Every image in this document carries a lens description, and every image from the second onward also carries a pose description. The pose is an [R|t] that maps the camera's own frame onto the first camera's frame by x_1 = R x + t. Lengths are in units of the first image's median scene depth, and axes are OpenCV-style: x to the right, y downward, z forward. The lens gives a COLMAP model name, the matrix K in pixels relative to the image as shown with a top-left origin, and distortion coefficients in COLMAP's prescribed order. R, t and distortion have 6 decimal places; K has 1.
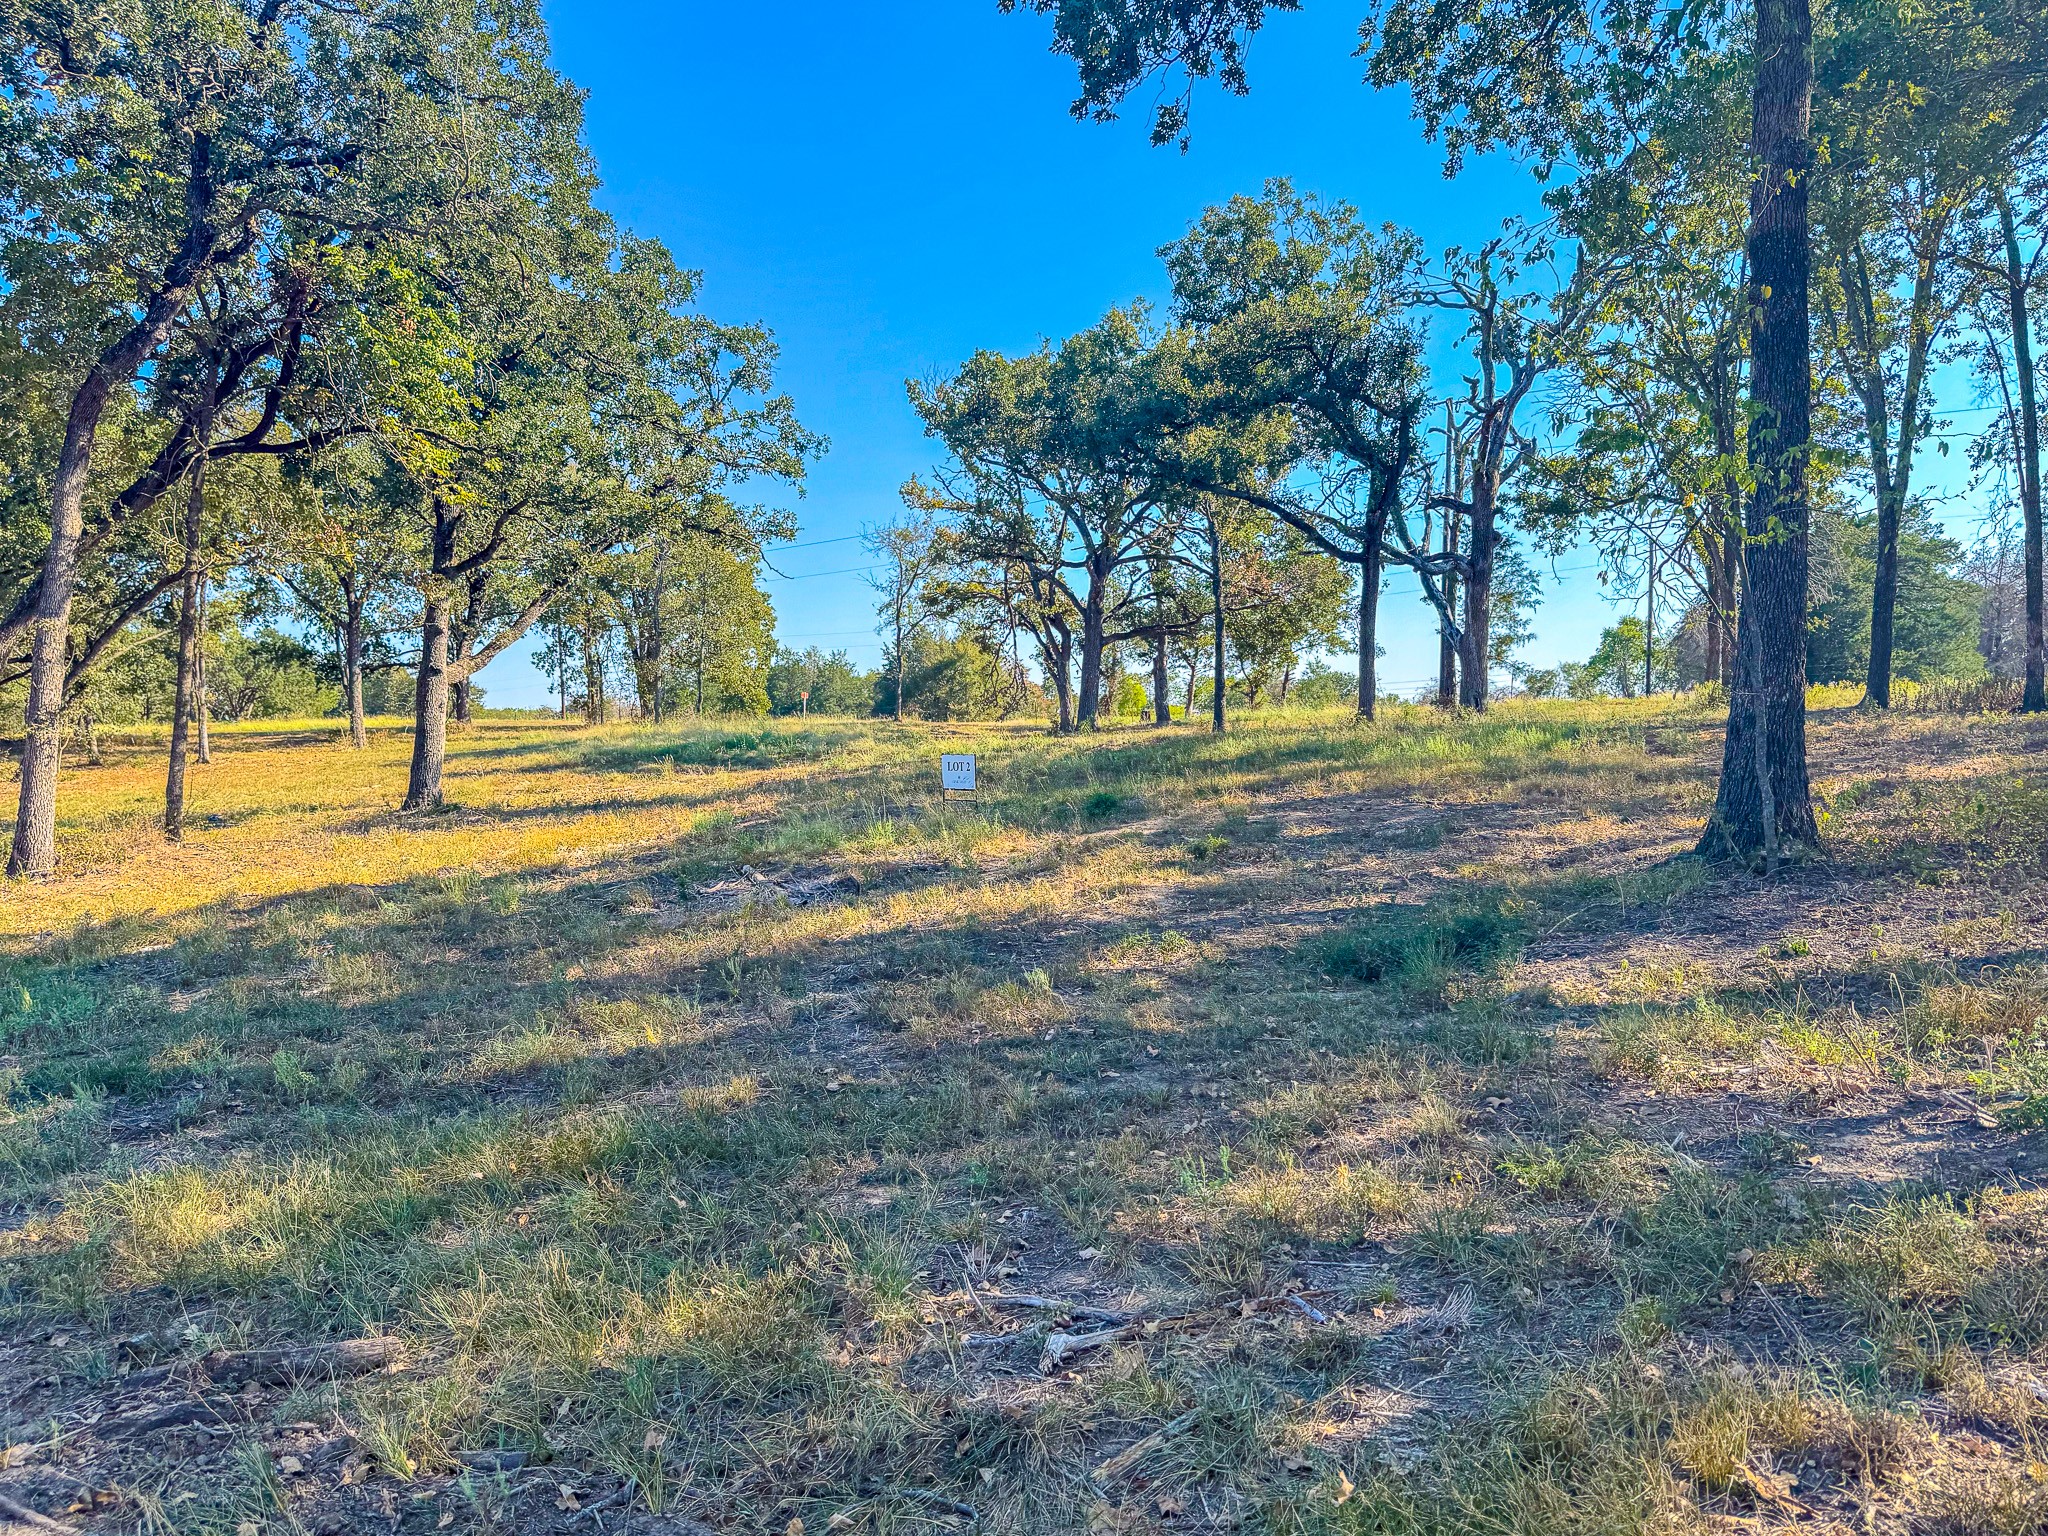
lens RADIAL K [[1422.0, 0, 1014.4], [0, 1422.0, 845.4], [0, 0, 1]] dist [0.051983, -0.070270]
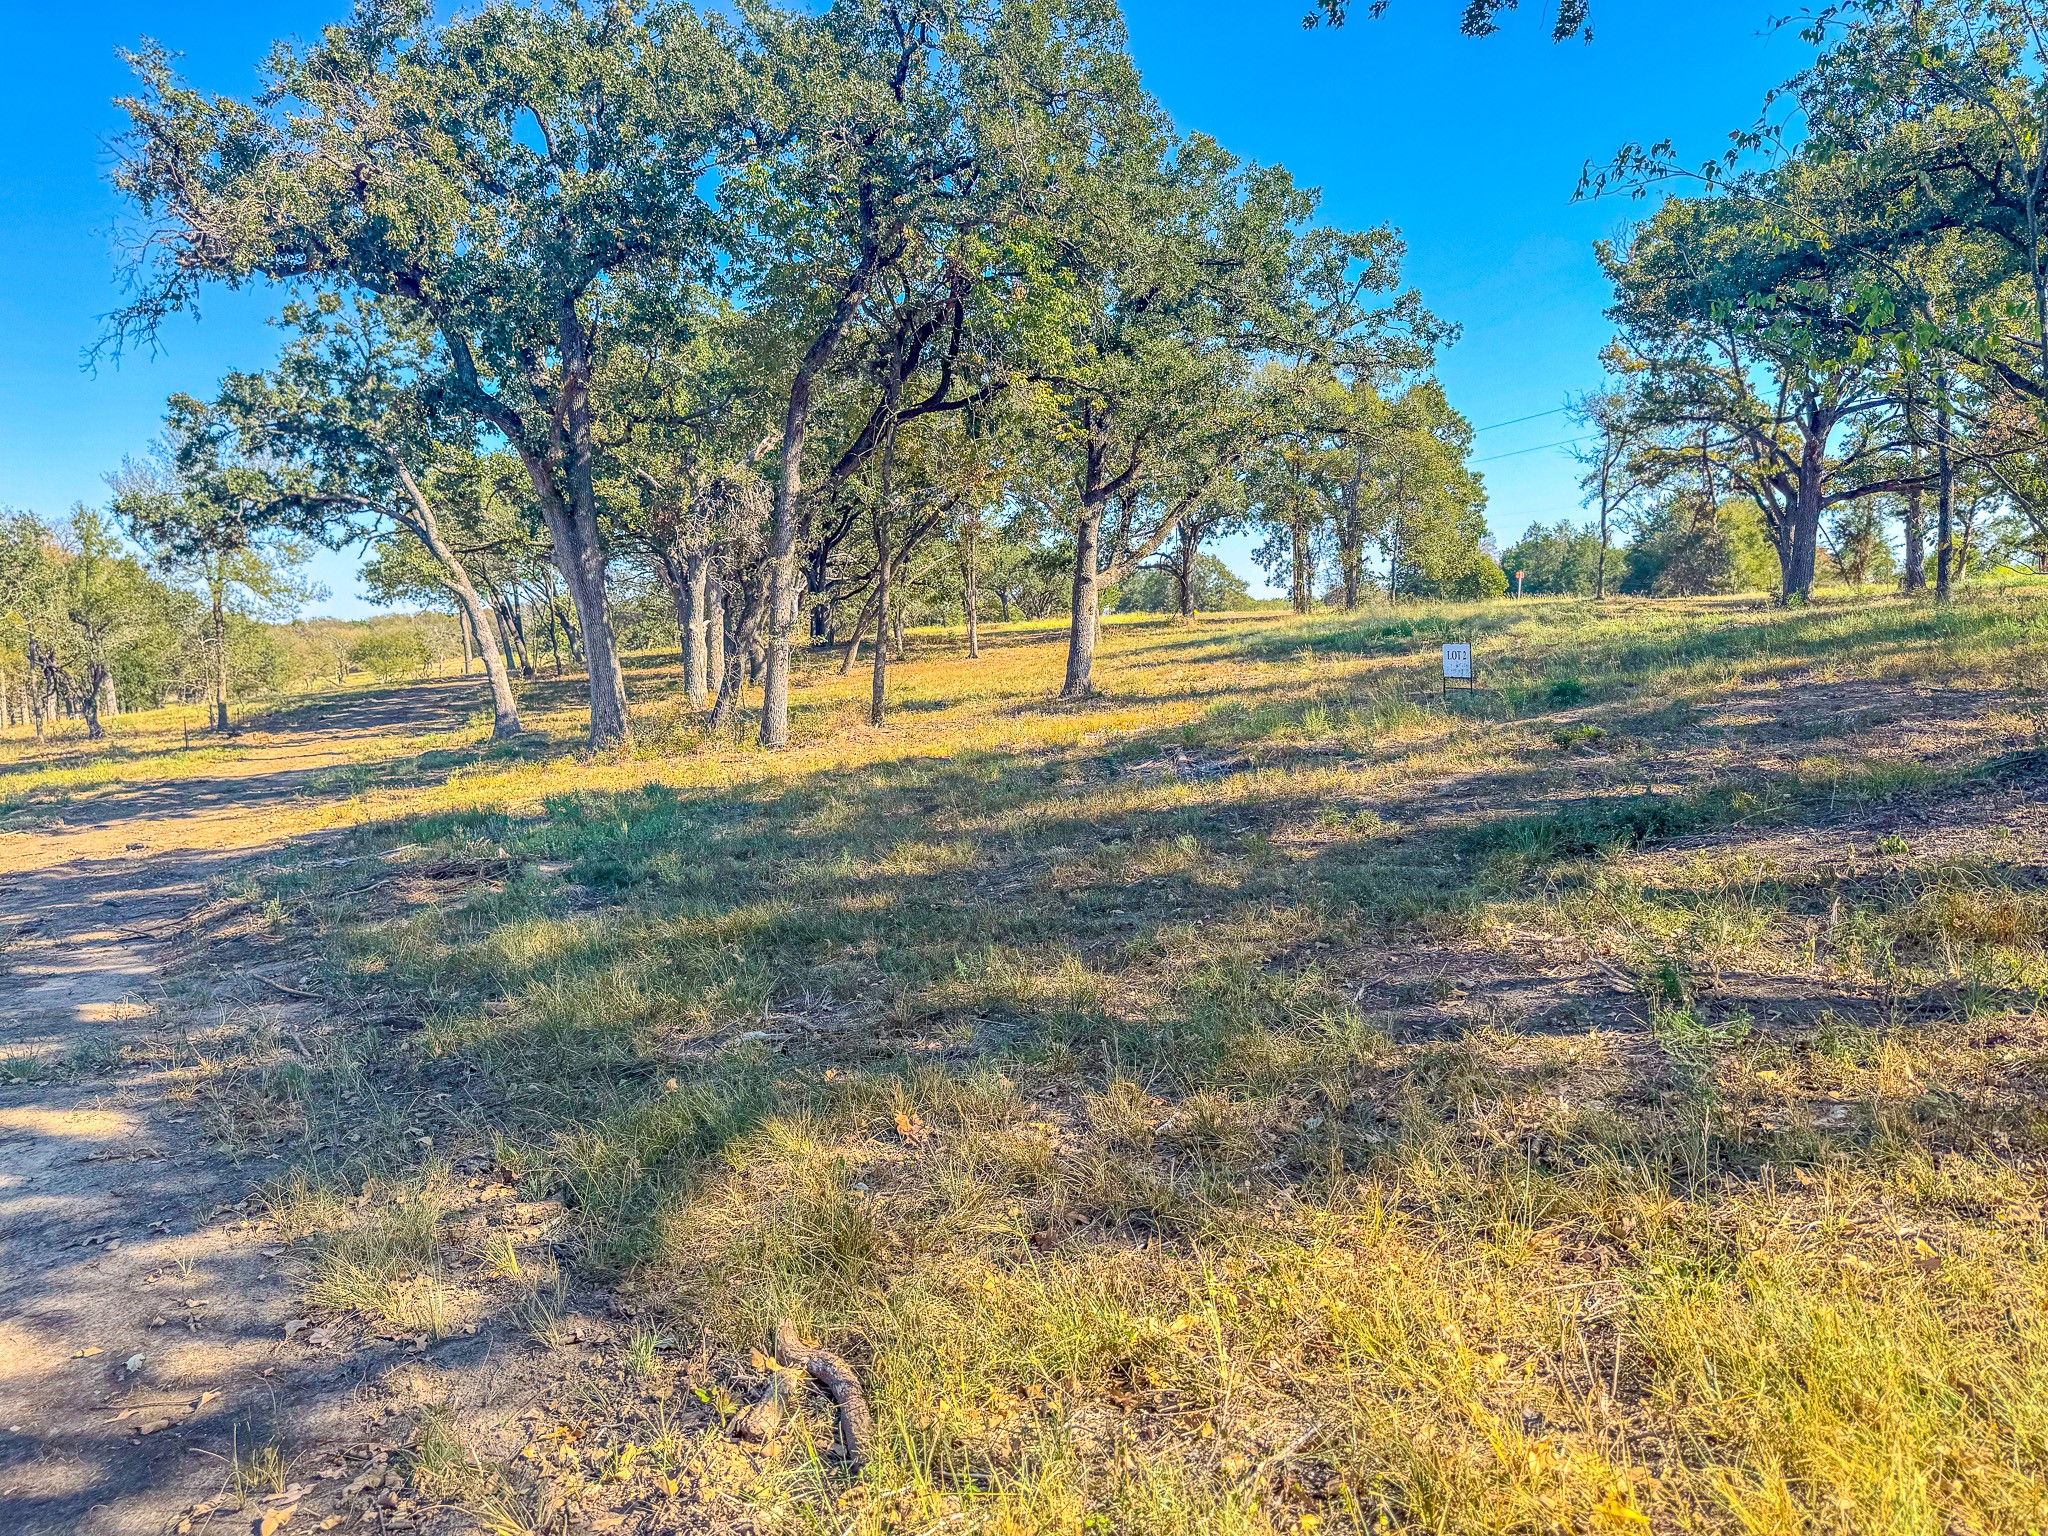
lens RADIAL K [[1422.0, 0, 1036.2], [0, 1422.0, 762.0], [0, 0, 1]] dist [0.051983, -0.070270]
pose [[0.872020, 0.020056, -0.489060, 0.107448], [-0.008882, 0.999644, 0.025157, -0.000841], [0.489390, -0.017594, 0.871887, -0.027082]]
